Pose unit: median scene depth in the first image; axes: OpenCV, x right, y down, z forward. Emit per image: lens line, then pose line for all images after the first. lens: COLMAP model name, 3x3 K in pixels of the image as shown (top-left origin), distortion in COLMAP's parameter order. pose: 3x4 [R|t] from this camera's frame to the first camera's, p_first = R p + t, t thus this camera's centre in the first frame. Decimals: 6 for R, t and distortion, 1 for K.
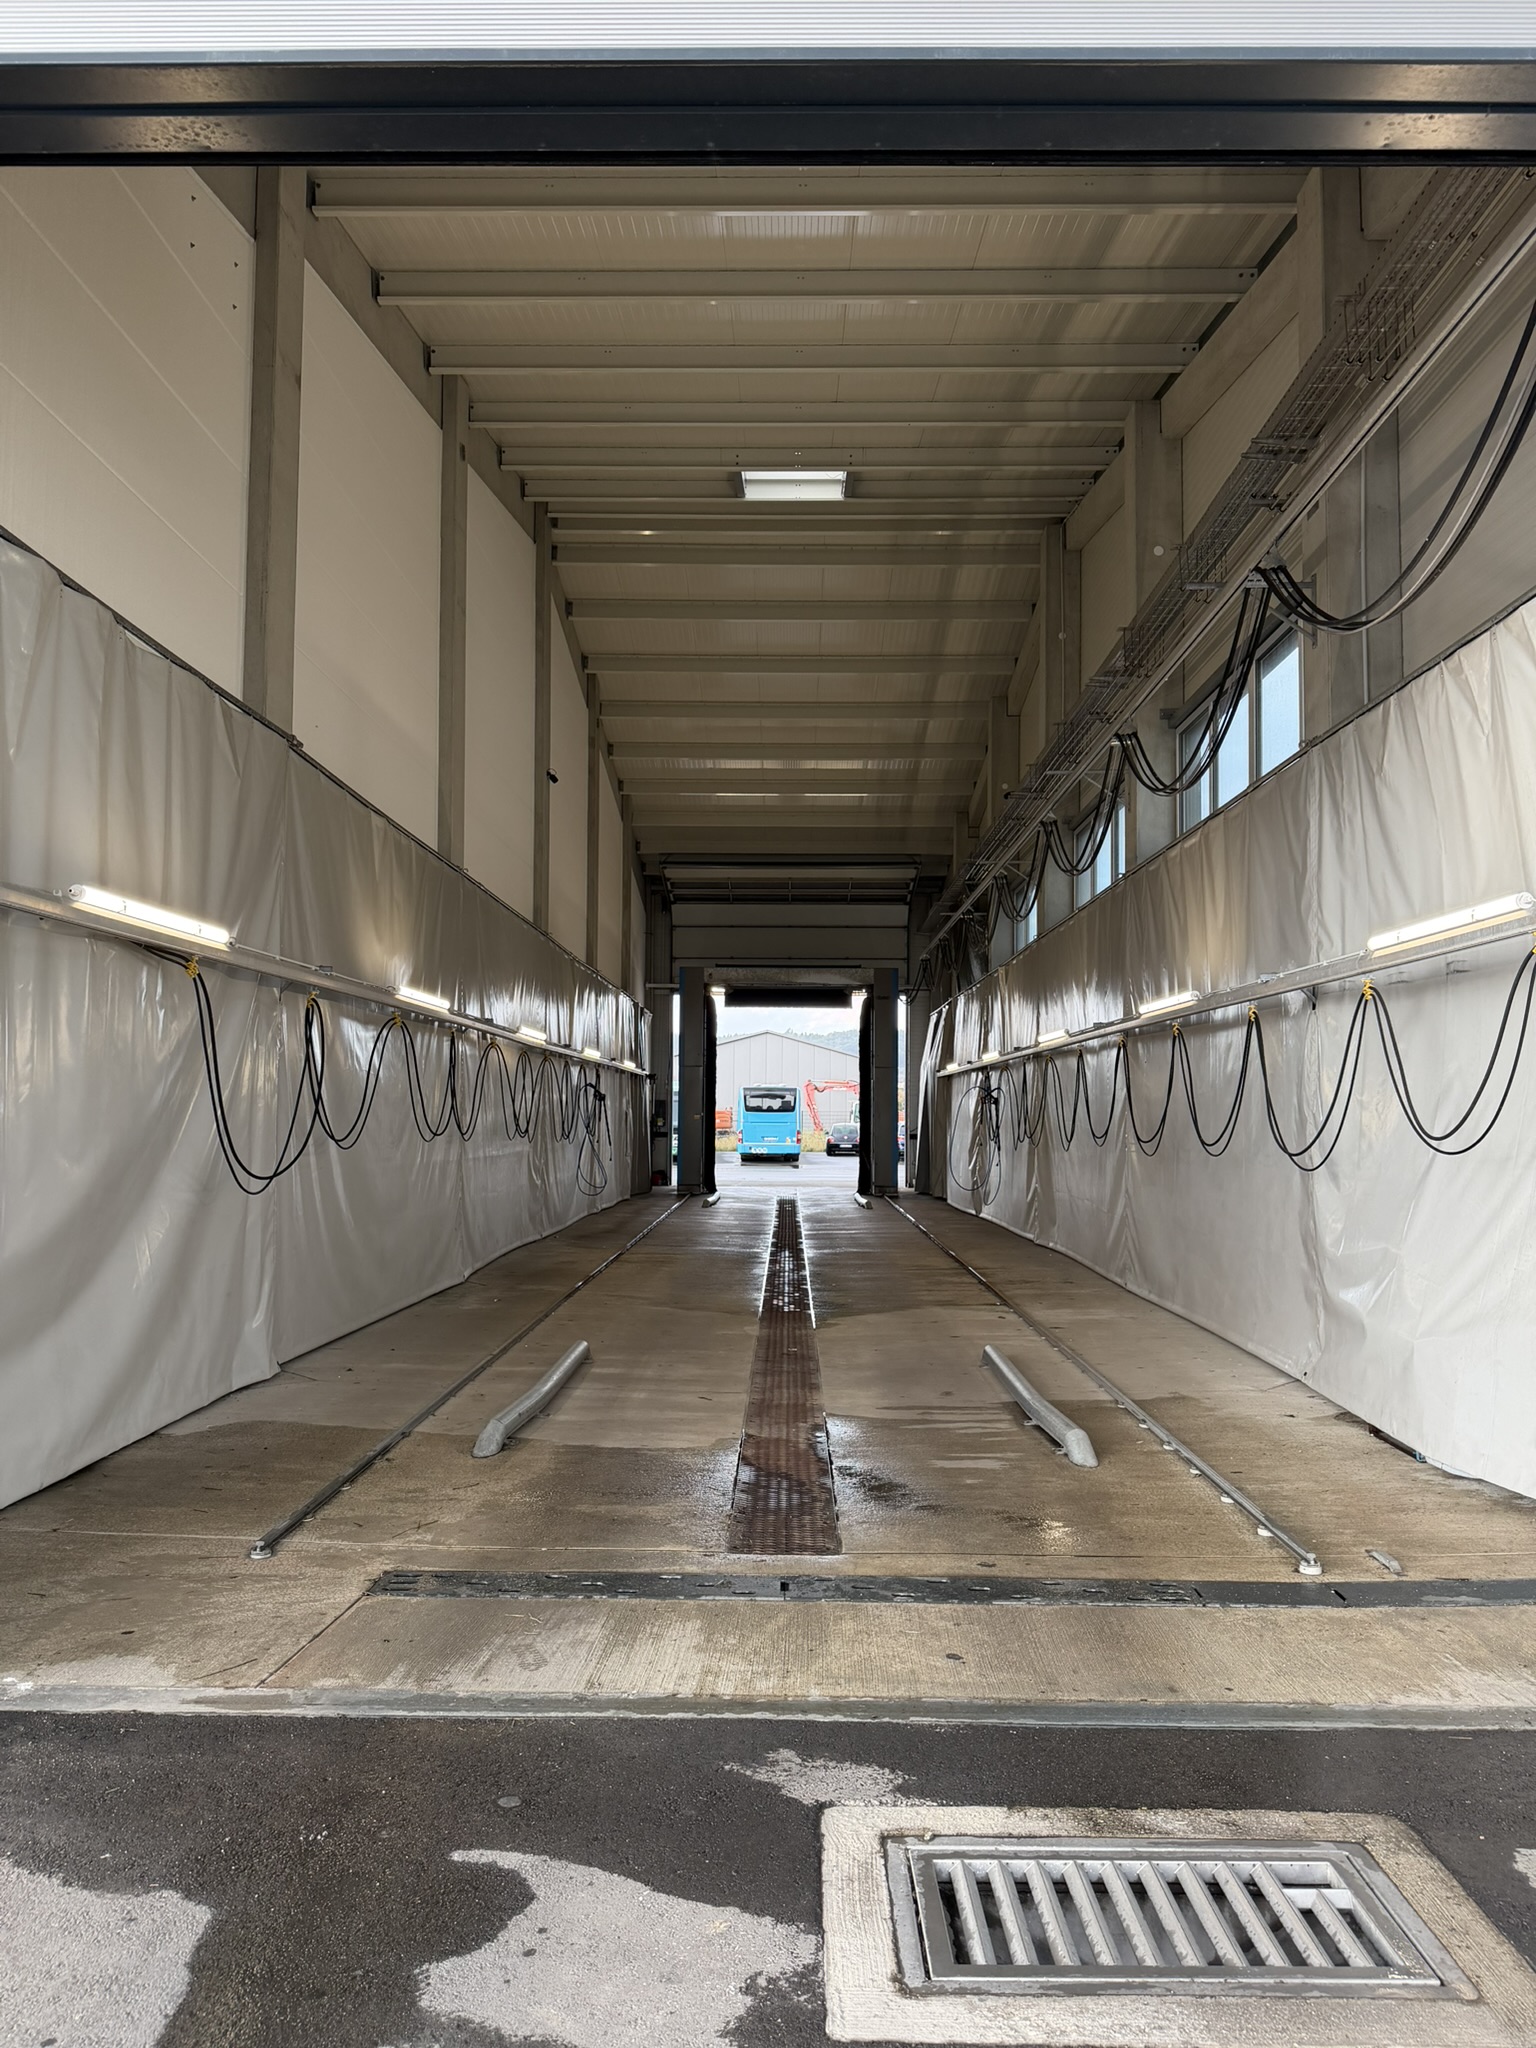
lens RADIAL K [[1444.7, 0, 770.6], [0, 1444.7, 1025.5], [0, 0, 1]] dist [0.066972, -0.055011]
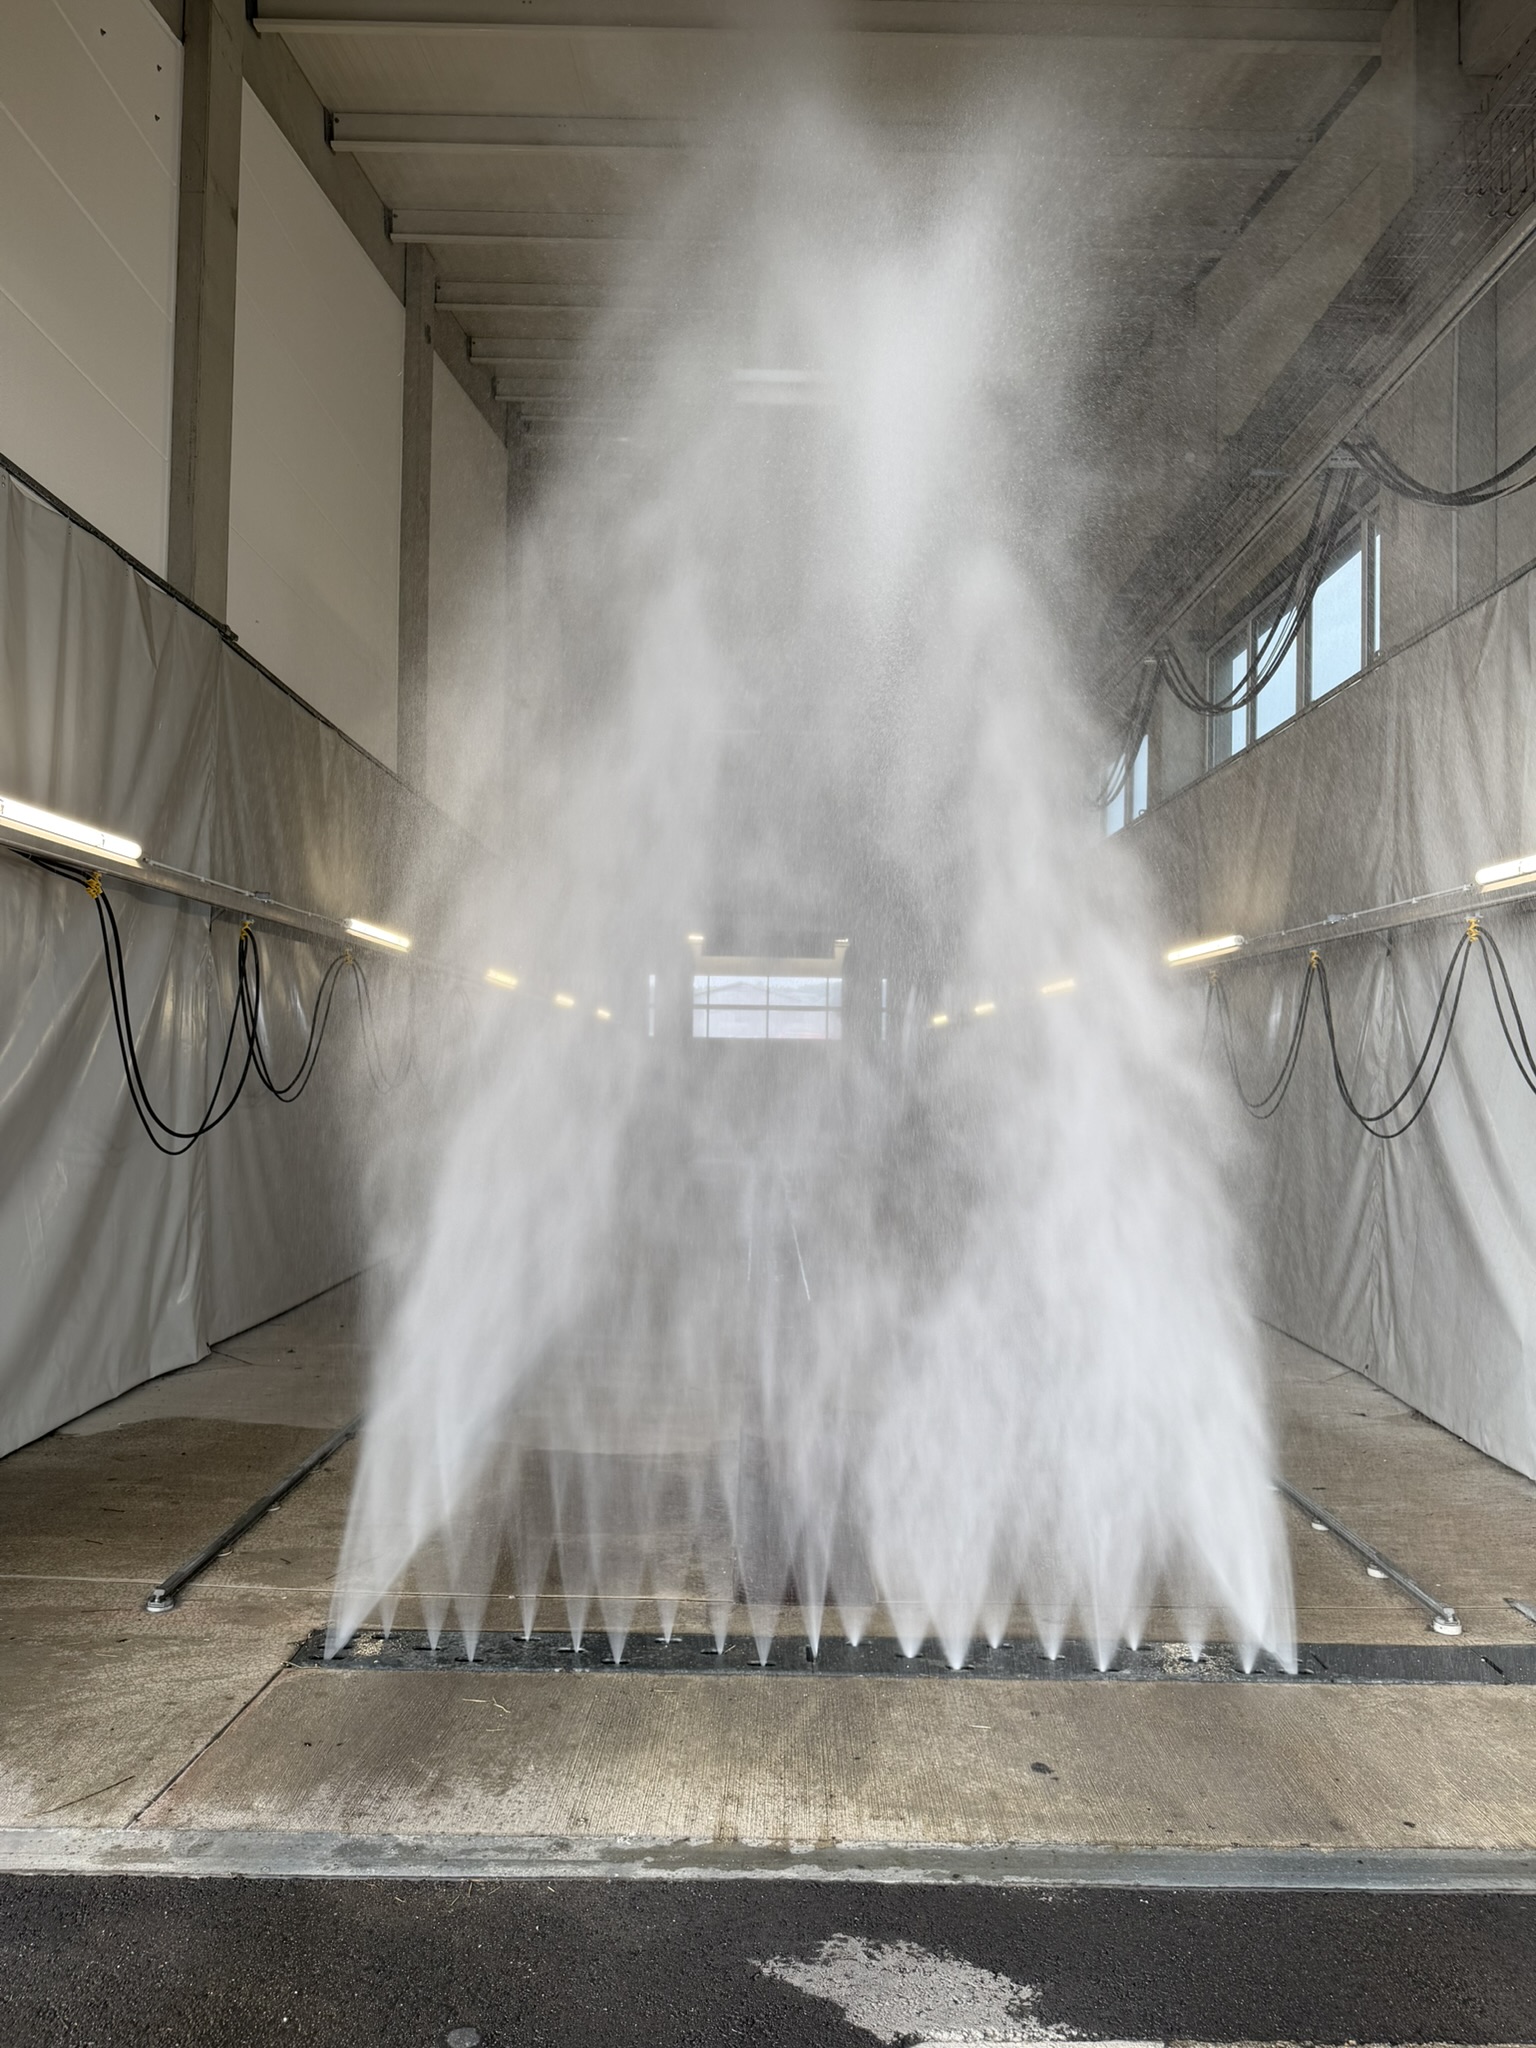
lens RADIAL K [[1444.7, 0, 769.9], [0, 1444.7, 1014.7], [0, 0, 1]] dist [0.066972, -0.055011]
pose [[0.999727, 0.010880, 0.020696, -0.027148], [-0.011401, 0.999617, 0.025205, 0.009381], [-0.020414, -0.025434, 0.999468, 0.161756]]
